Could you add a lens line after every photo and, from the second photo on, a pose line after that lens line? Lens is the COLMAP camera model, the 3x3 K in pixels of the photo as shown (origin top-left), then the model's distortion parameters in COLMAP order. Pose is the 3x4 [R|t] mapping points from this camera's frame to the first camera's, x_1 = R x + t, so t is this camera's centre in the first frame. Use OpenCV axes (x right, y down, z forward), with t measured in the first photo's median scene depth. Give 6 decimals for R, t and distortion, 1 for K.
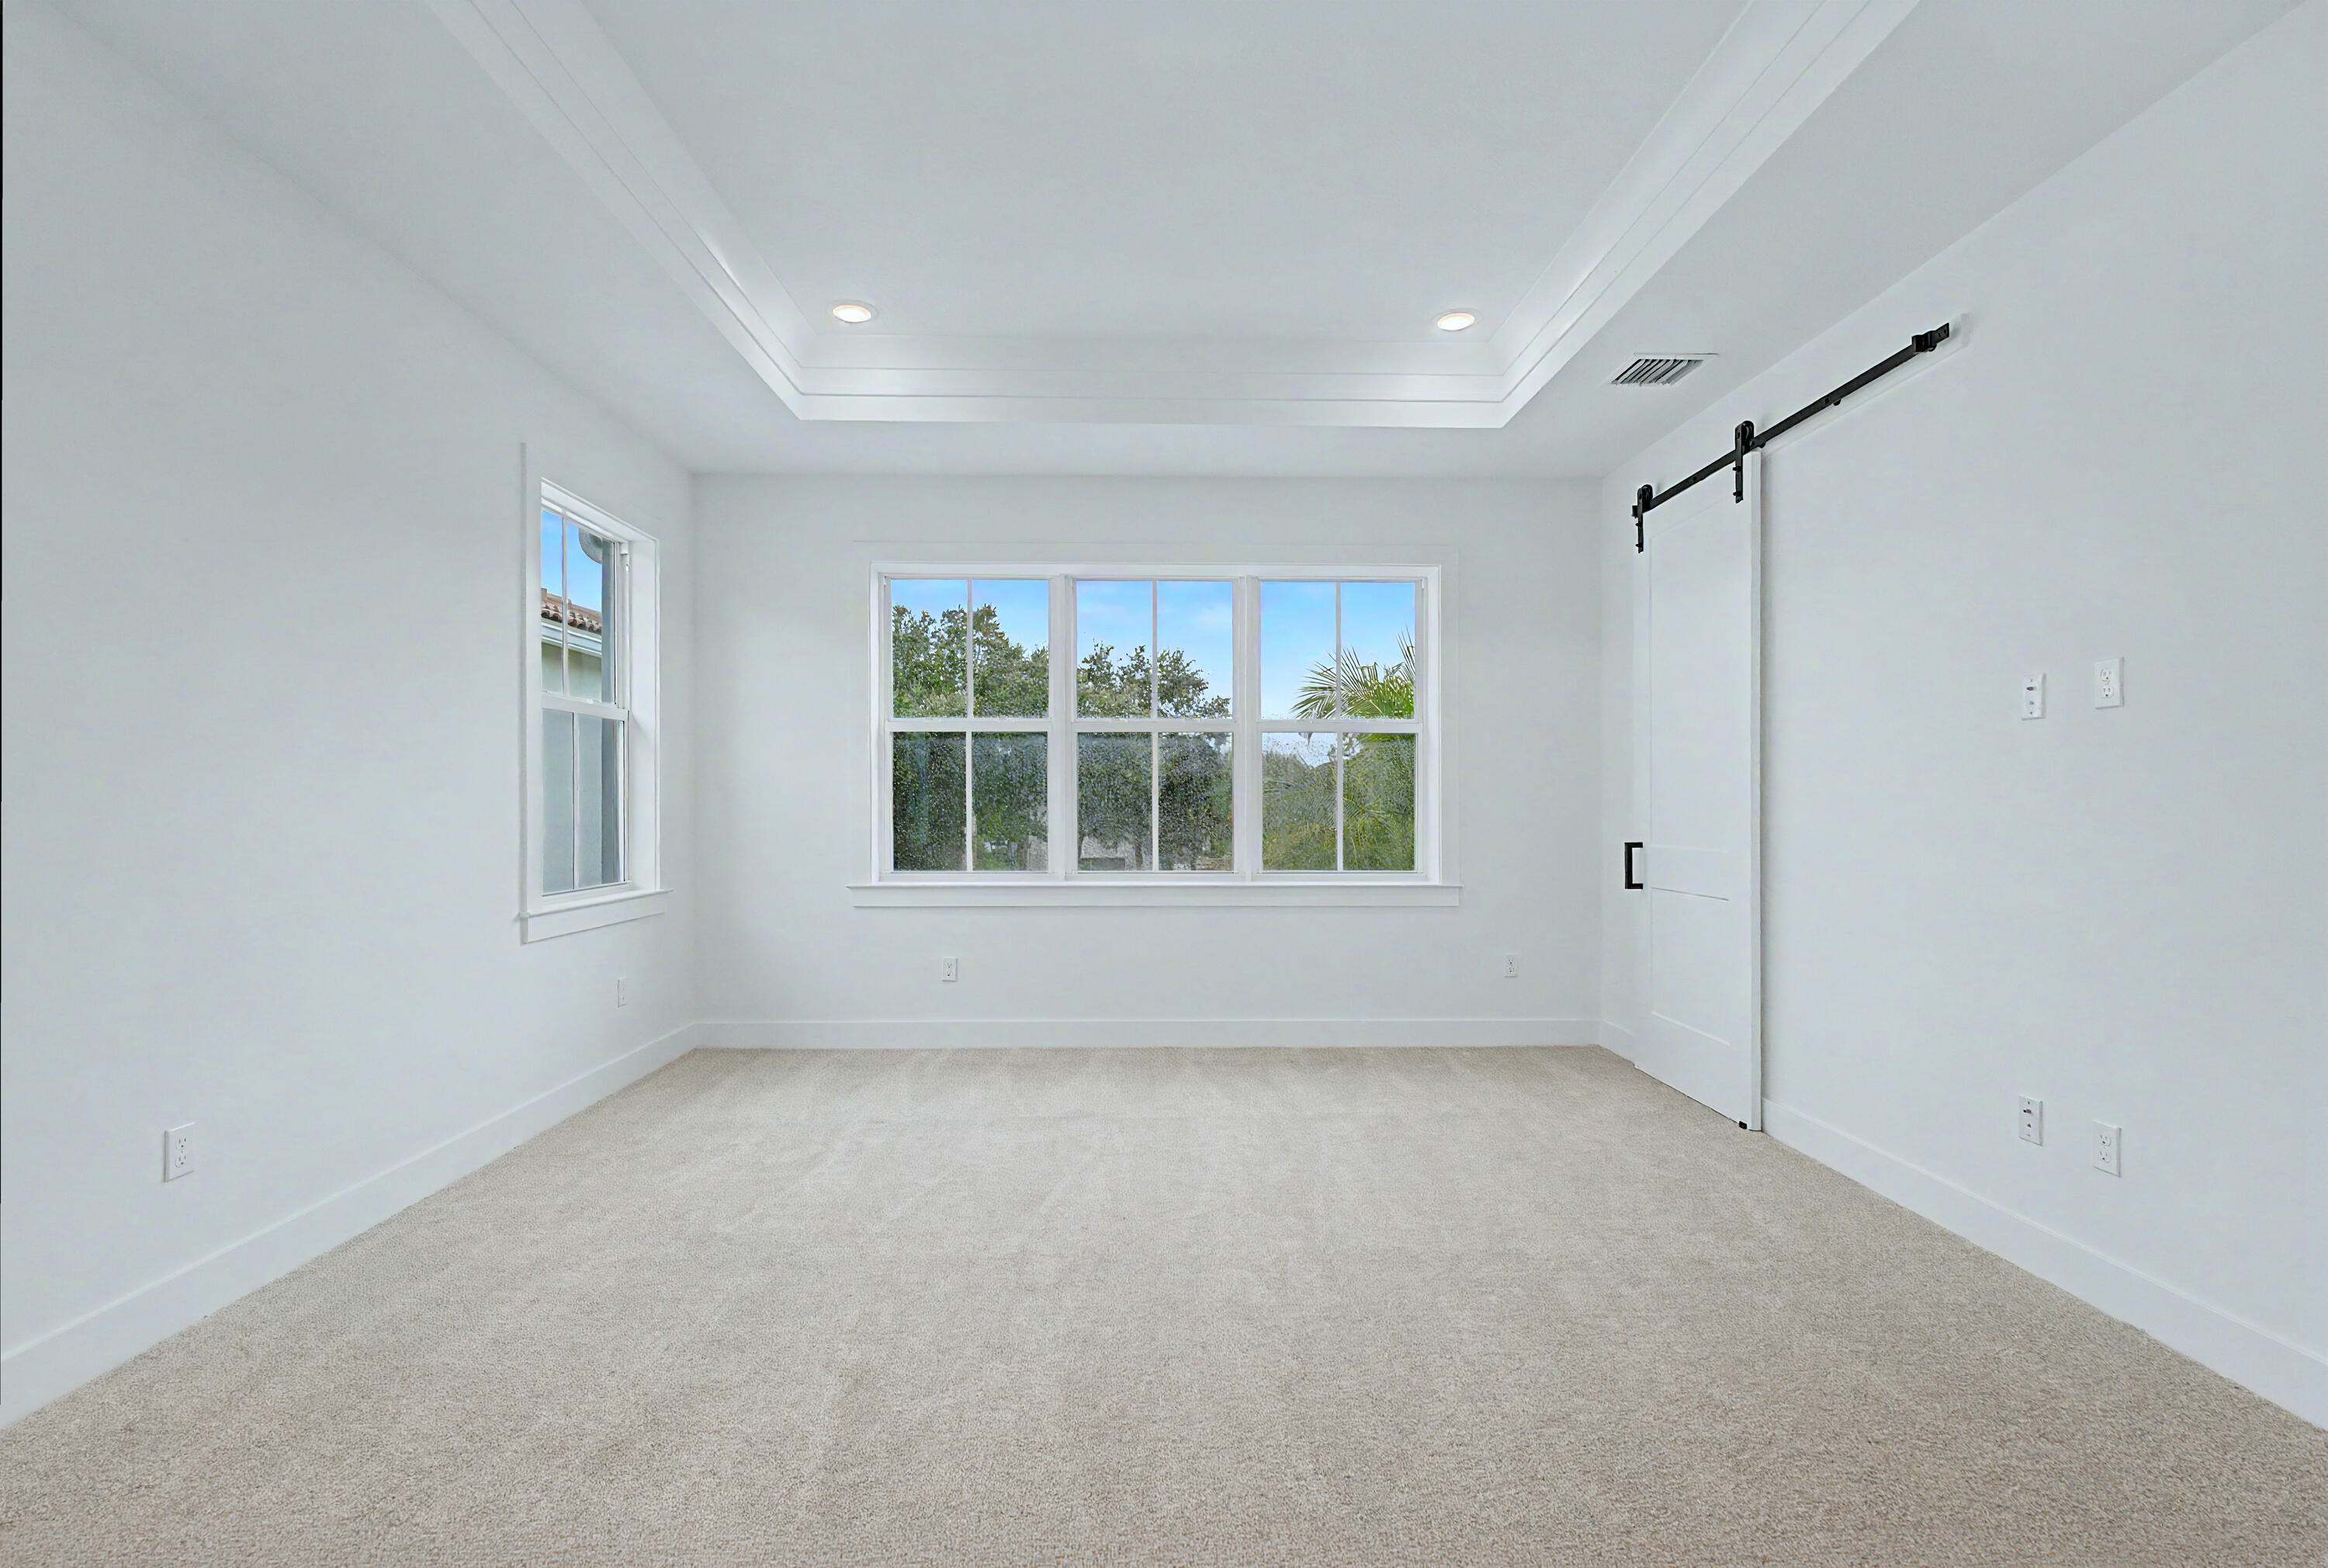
lens RADIAL K [[1045.1, 0, 1166.6], [0, 1045.1, 795.3], [0, 0, 1]] dist [-0.009750, -0.000131]
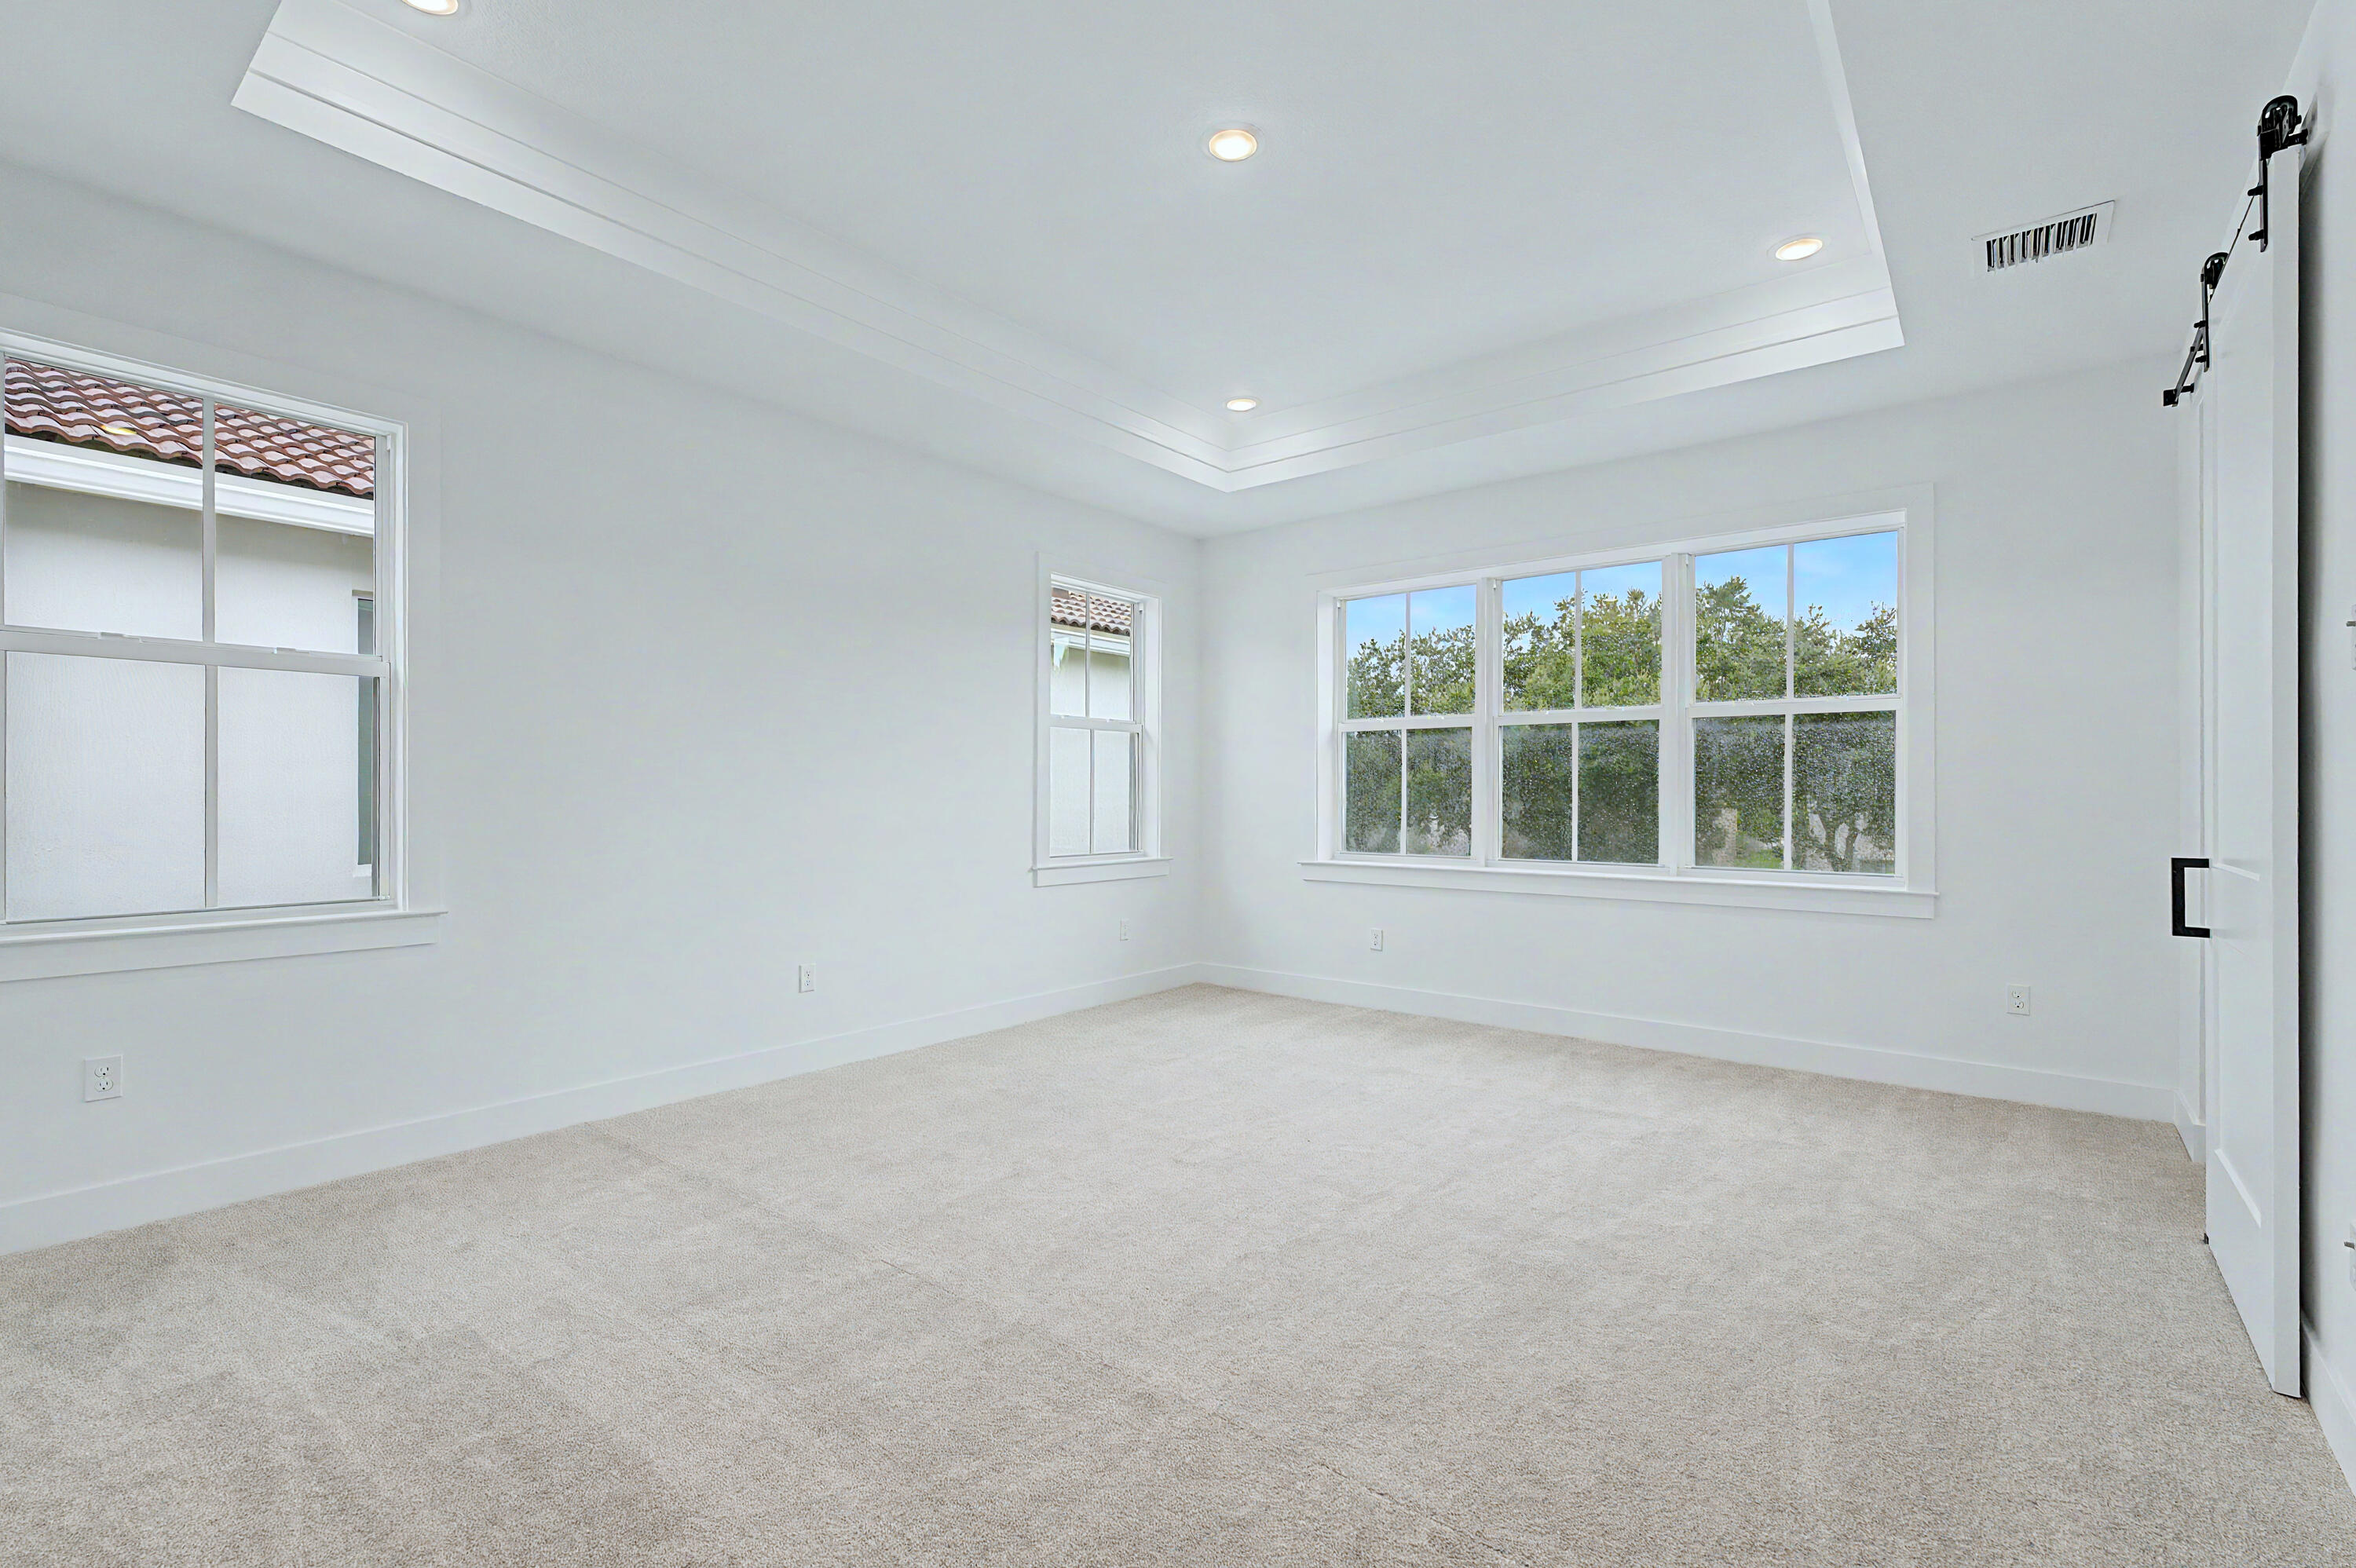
lens RADIAL K [[1029.6, 0, 1178.1], [0, 1029.6, 779.1], [0, 0, 1]] dist [-0.011319, -0.000102]
pose [[0.770543, -0.007764, -0.637341, 0.357968], [0.003226, 0.999961, -0.008280, 0.000759], [0.637380, 0.004324, 0.770537, -0.001973]]
